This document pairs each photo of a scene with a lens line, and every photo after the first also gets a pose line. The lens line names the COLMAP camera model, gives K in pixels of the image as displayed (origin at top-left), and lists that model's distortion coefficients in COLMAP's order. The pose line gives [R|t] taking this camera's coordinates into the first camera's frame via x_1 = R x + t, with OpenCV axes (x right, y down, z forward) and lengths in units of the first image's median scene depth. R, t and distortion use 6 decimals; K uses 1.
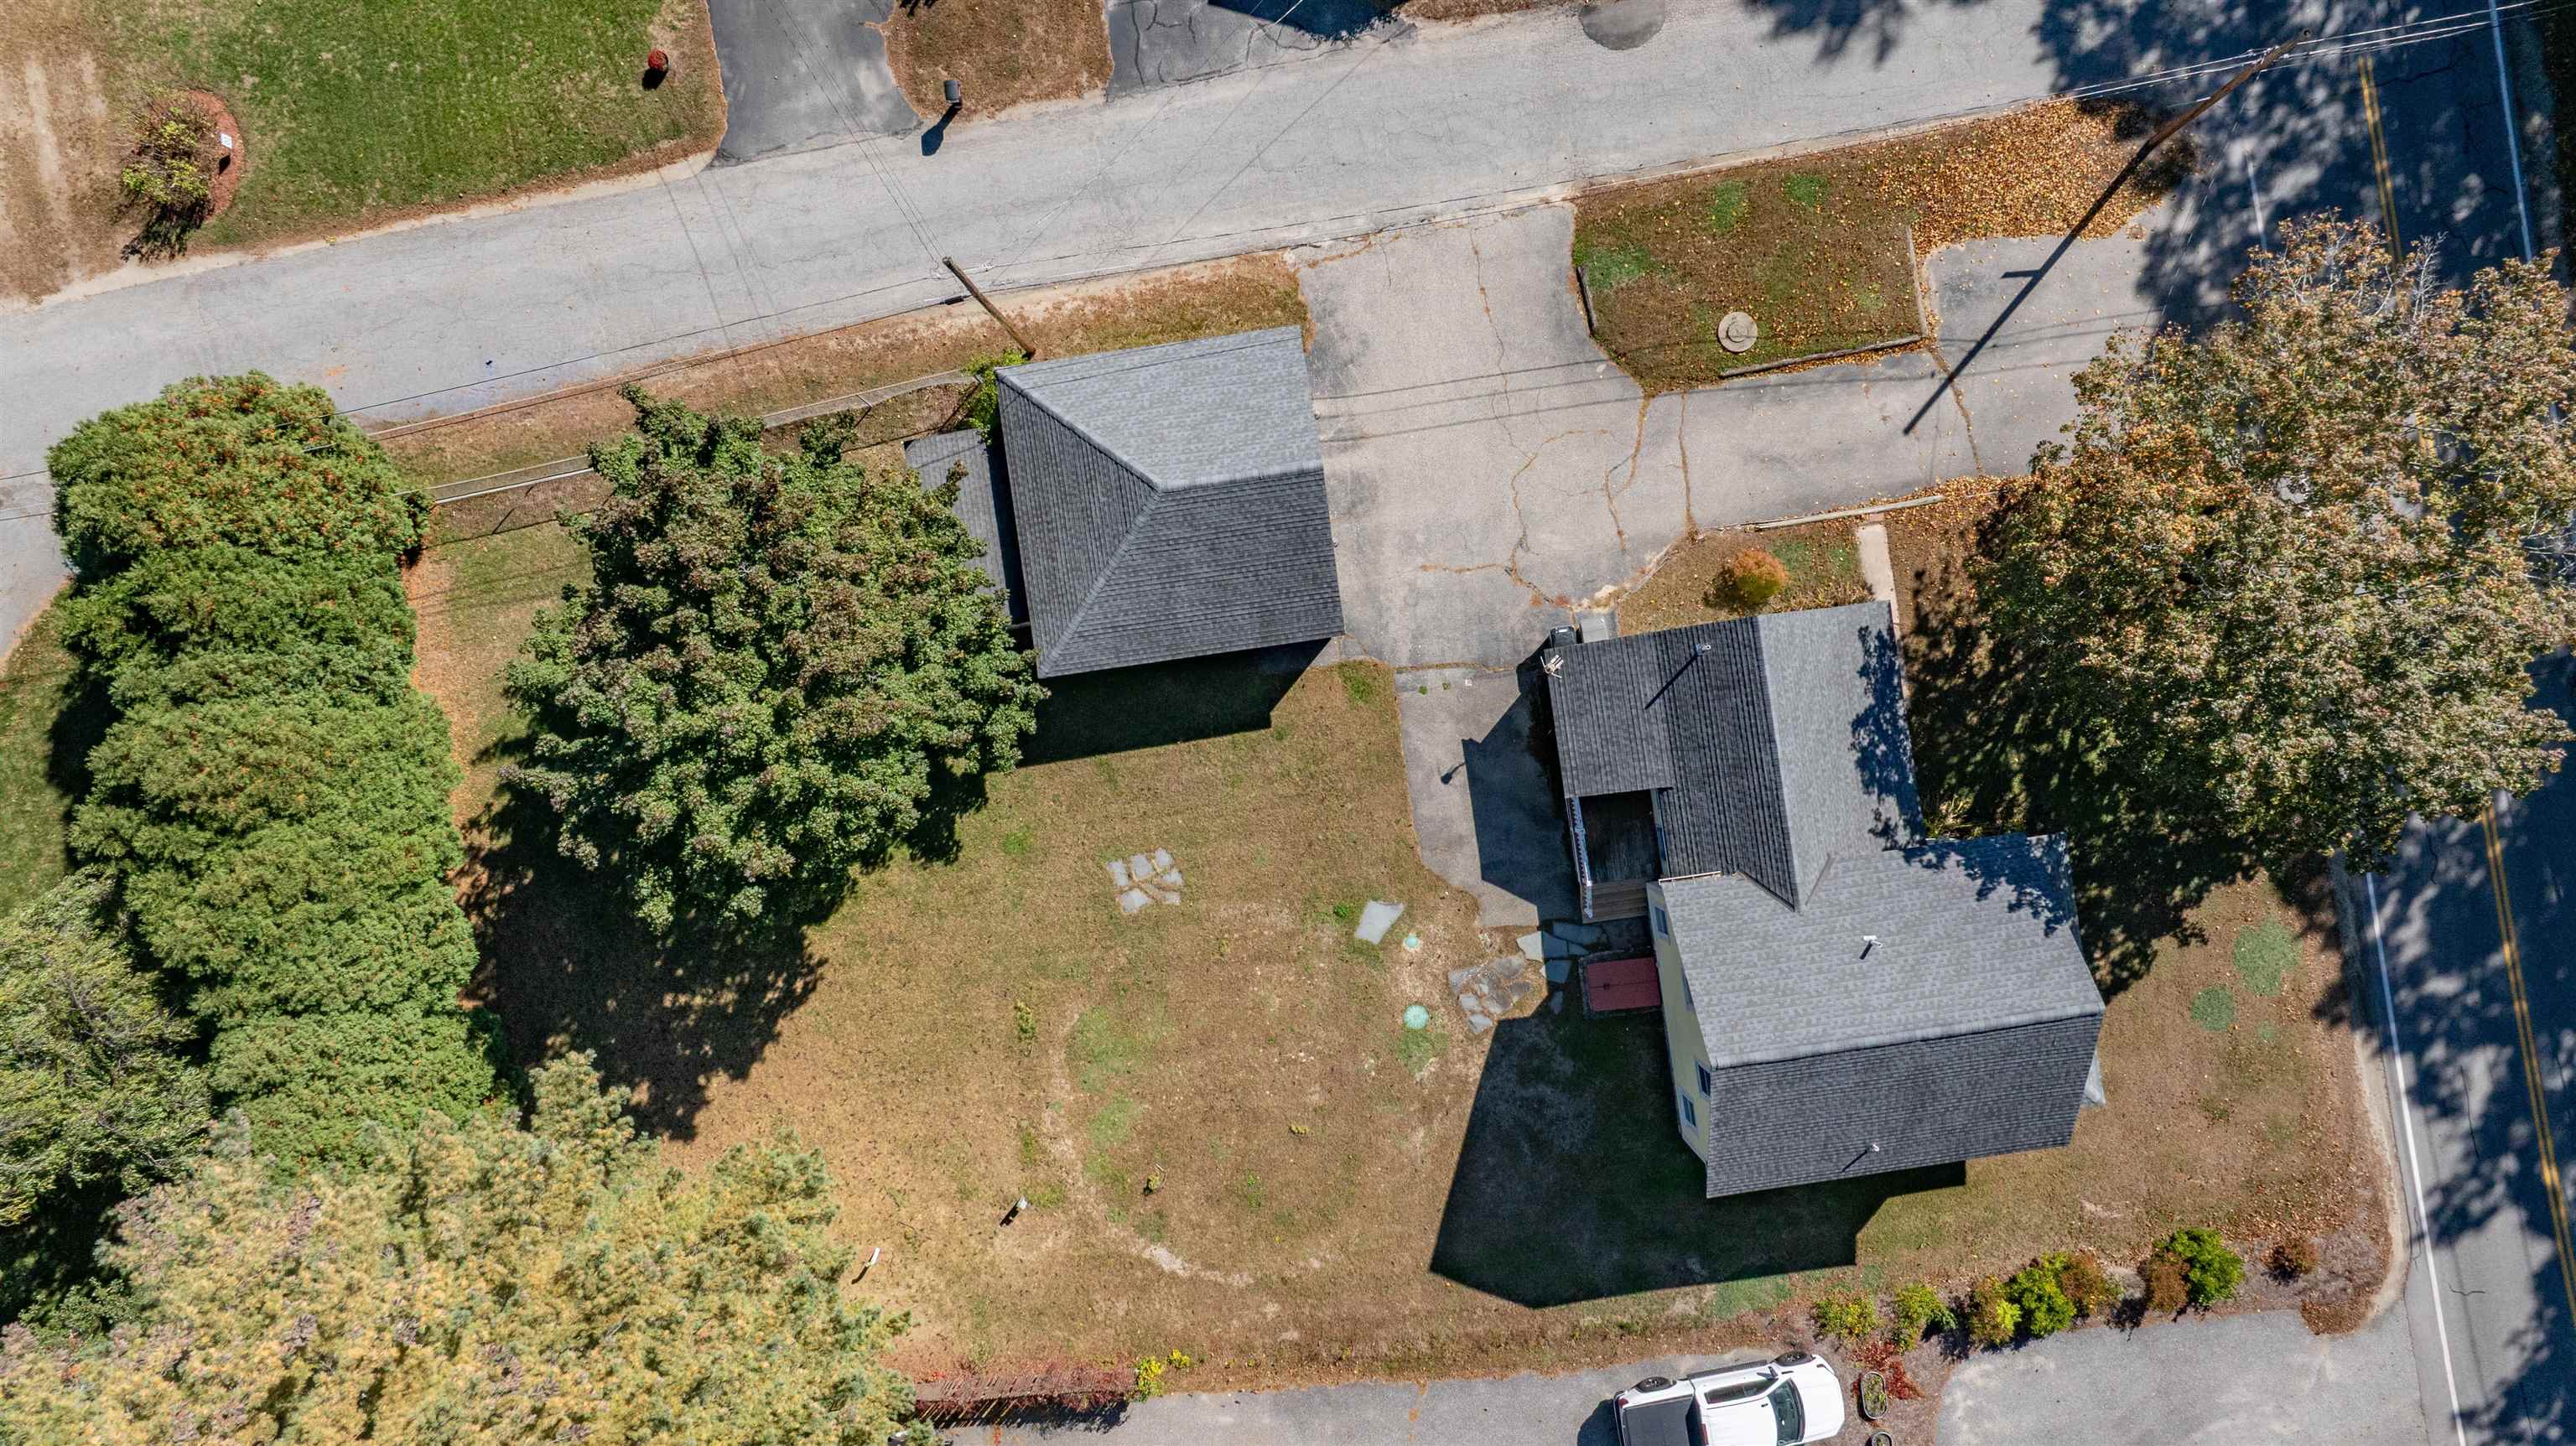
lens RADIAL K [[1810.5, 0, 1304.1], [0, 1810.5, 707.6], [0, 0, 1]] dist [-0.007651, -0.036311]
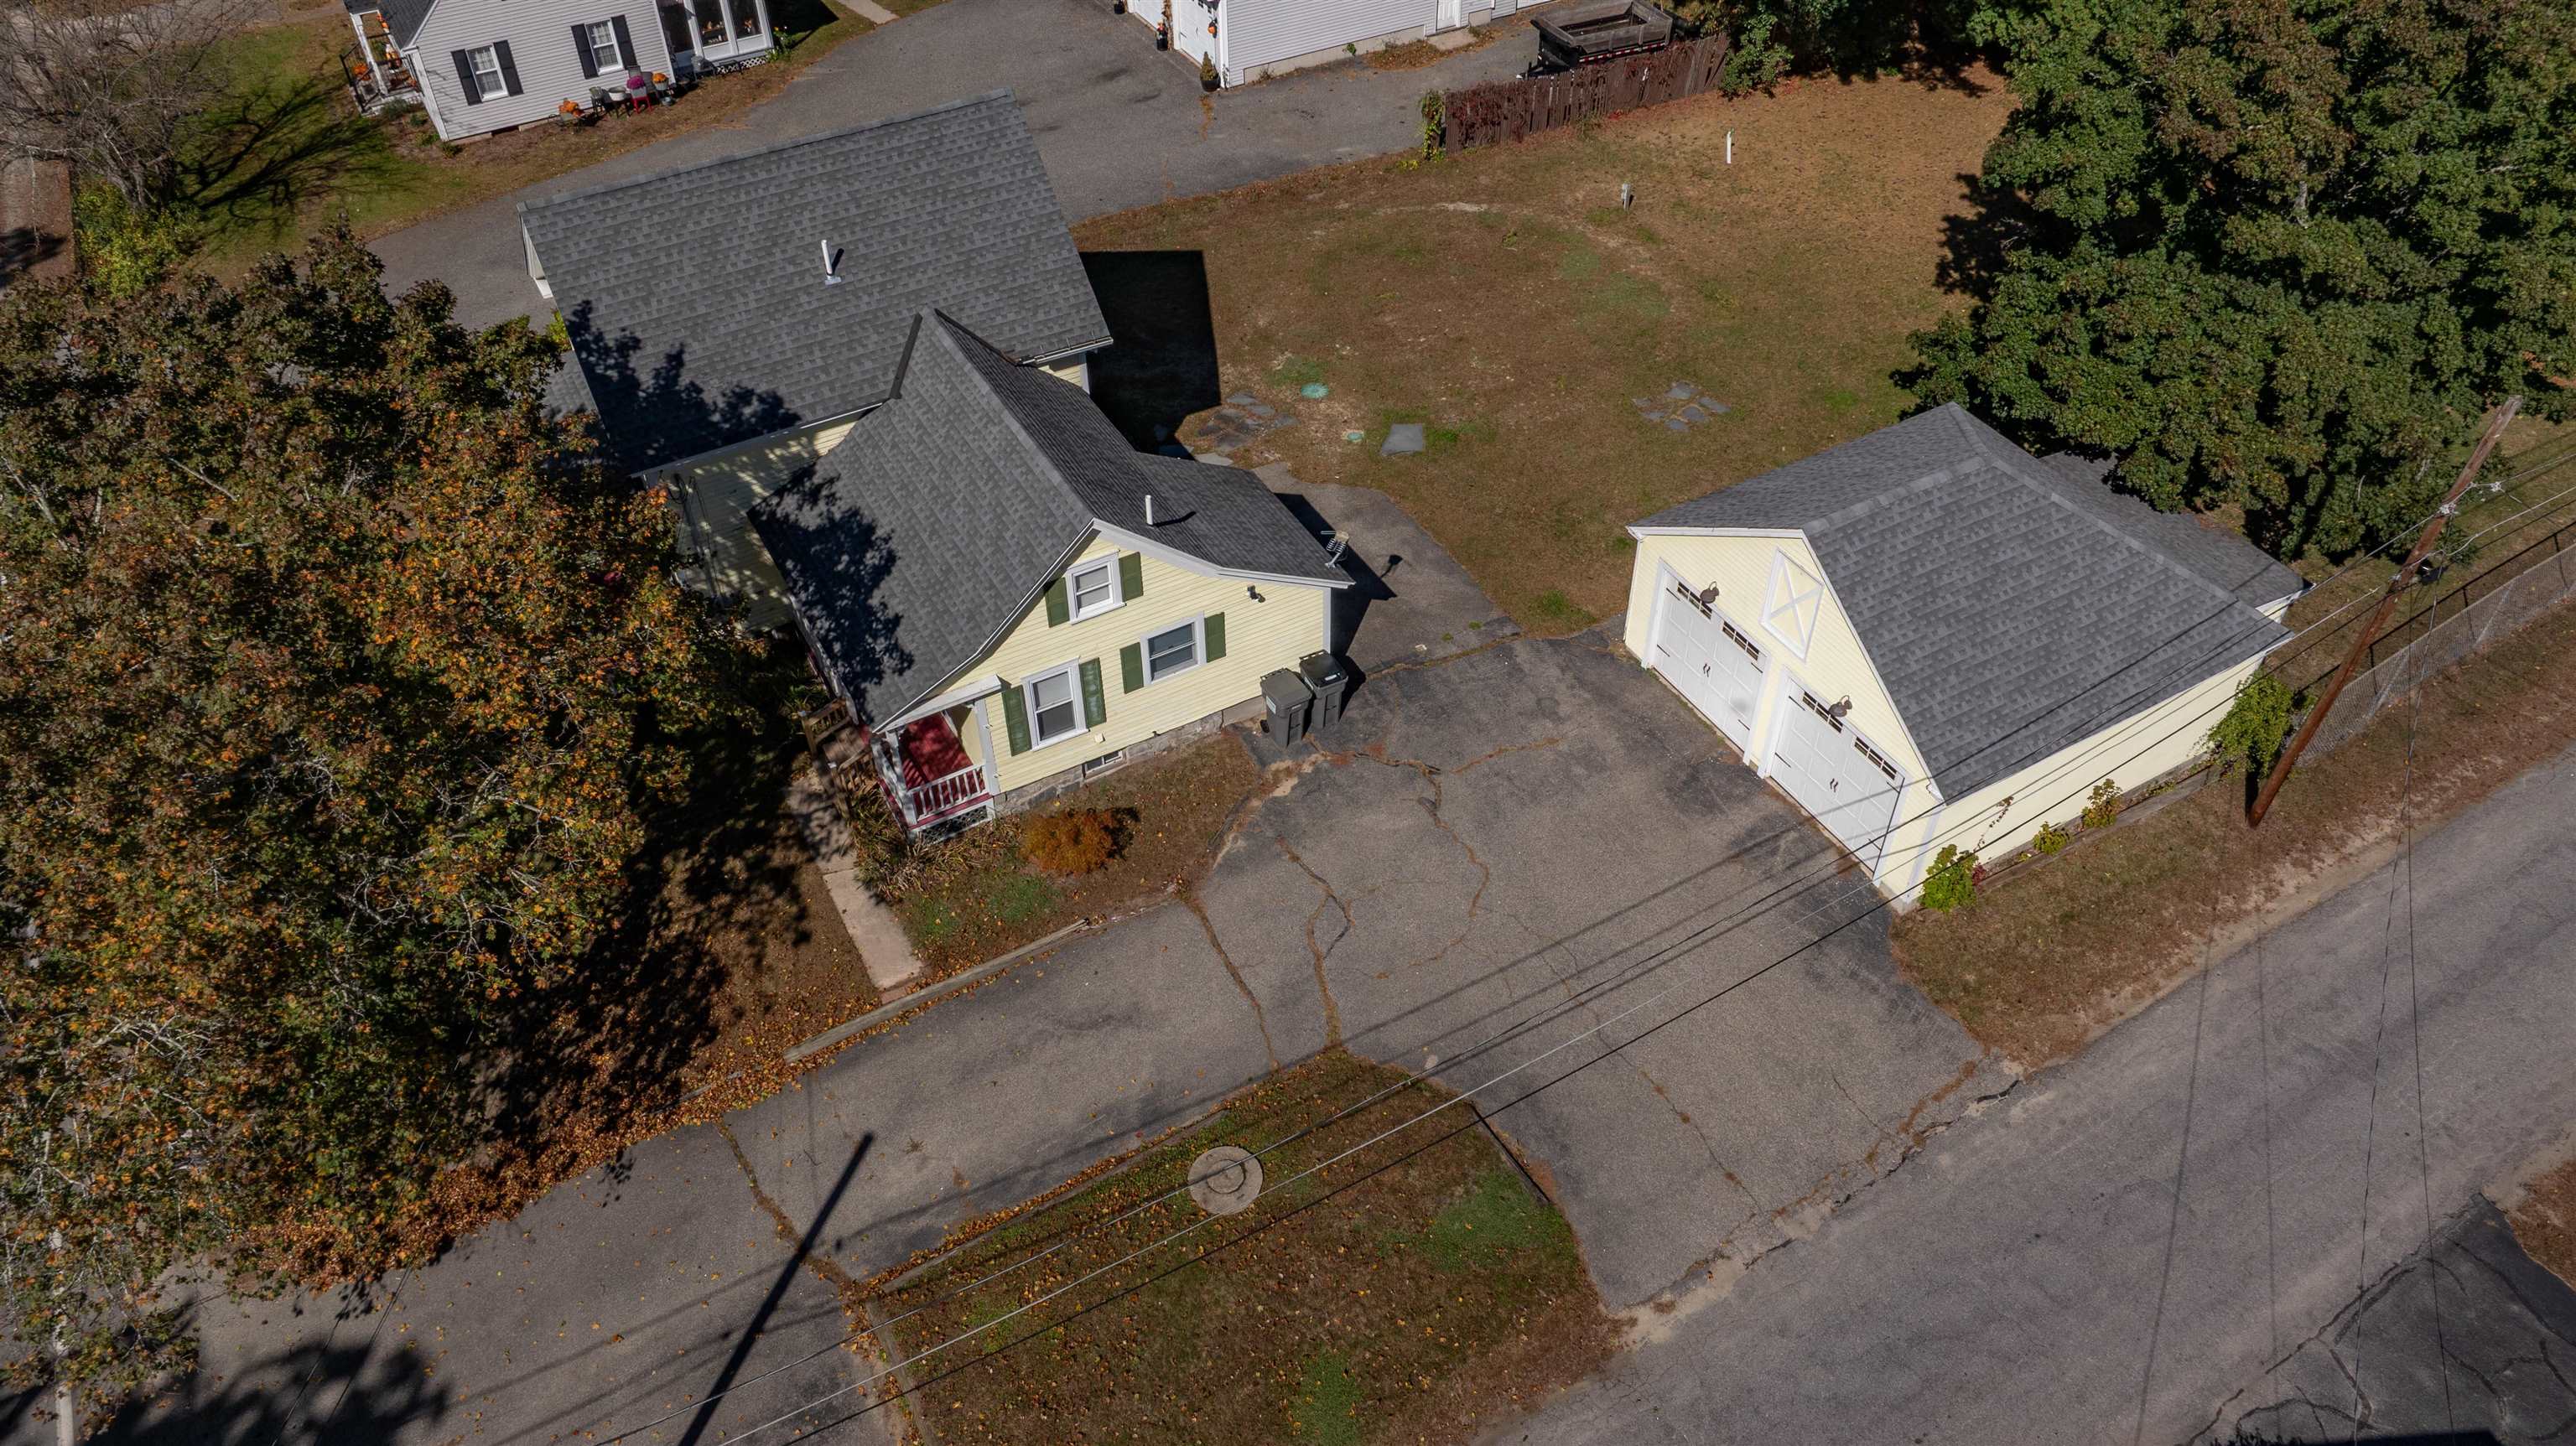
lens RADIAL K [[1812.6, 0, 1301.5], [0, 1812.6, 705.9], [0, 0, 1]] dist [-0.018485, -0.006714]
pose [[-0.931827, 0.254999, -0.258214, 0.321397], [-0.362639, -0.627120, 0.689358, -0.495362], [0.013854, 0.736000, 0.676839, 0.541987]]
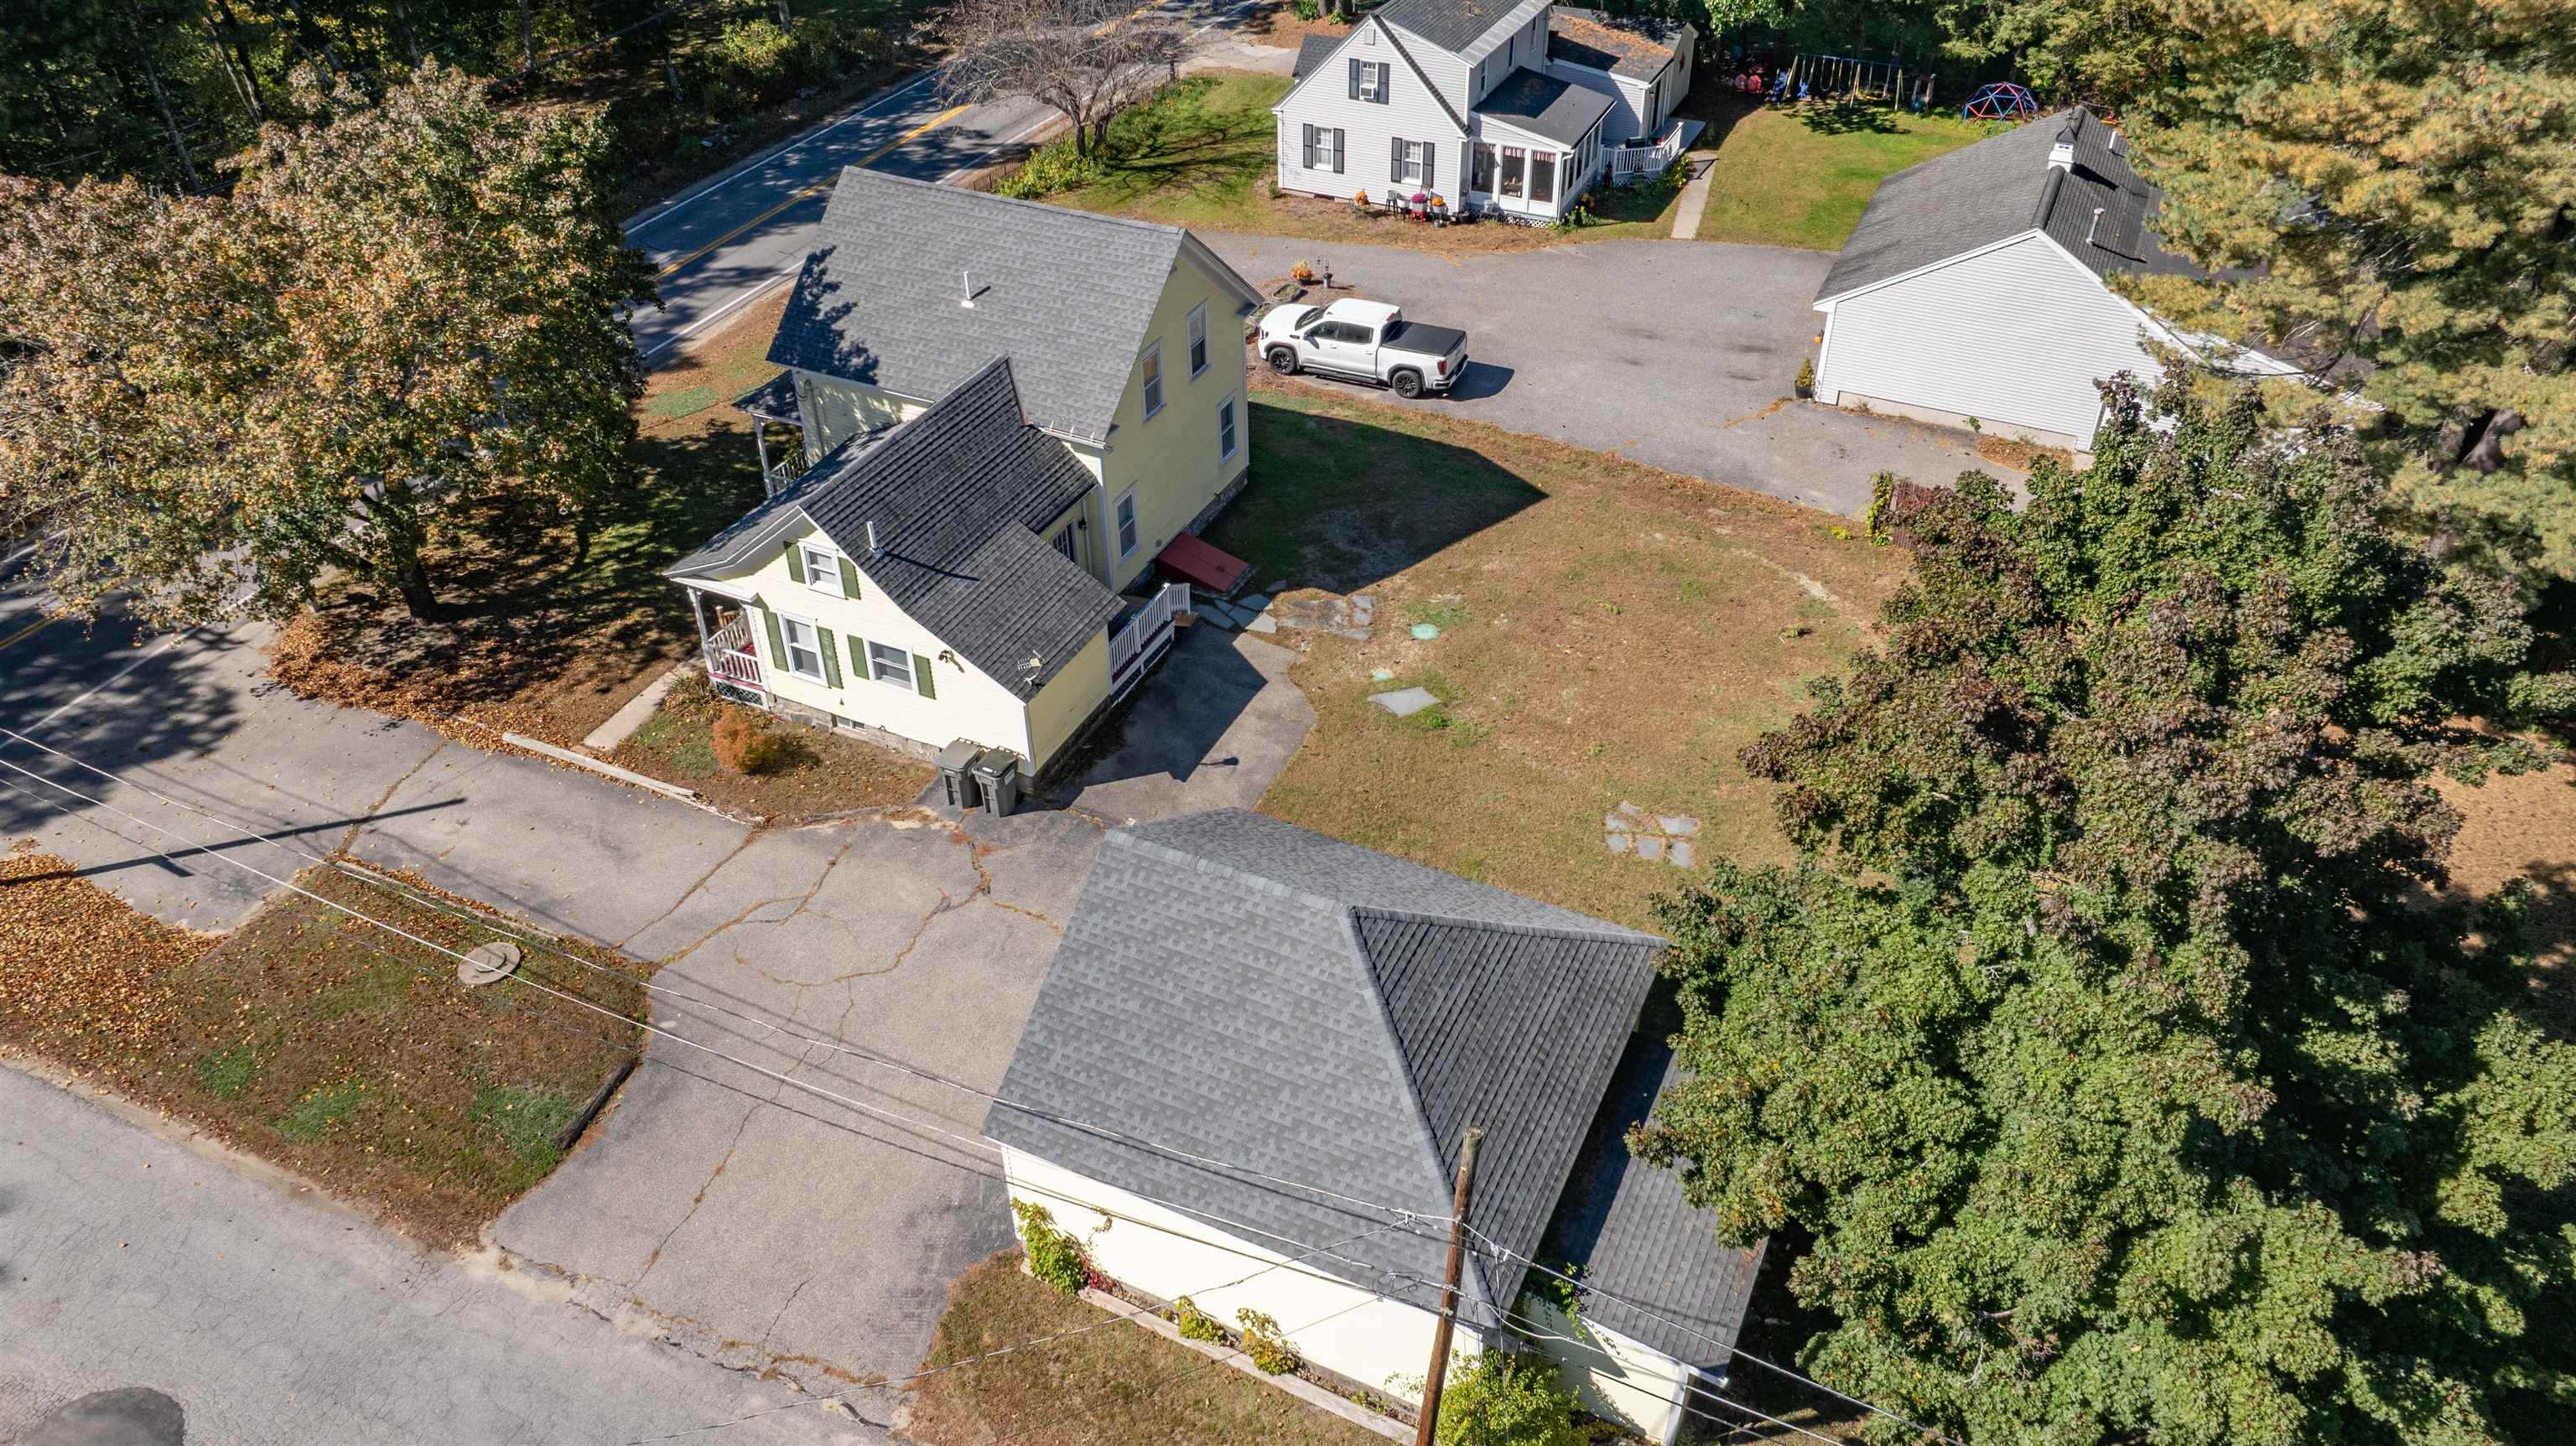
lens RADIAL K [[1798.7, 0, 1298.6], [0, 1798.7, 719.7], [0, 0, 1]] dist [-0.020280, -0.003490]
pose [[-0.832015, -0.330016, 0.445915, -0.275719], [0.554749, -0.497998, 0.666522, -0.439587], [0.002102, 0.801927, 0.597418, 0.534607]]
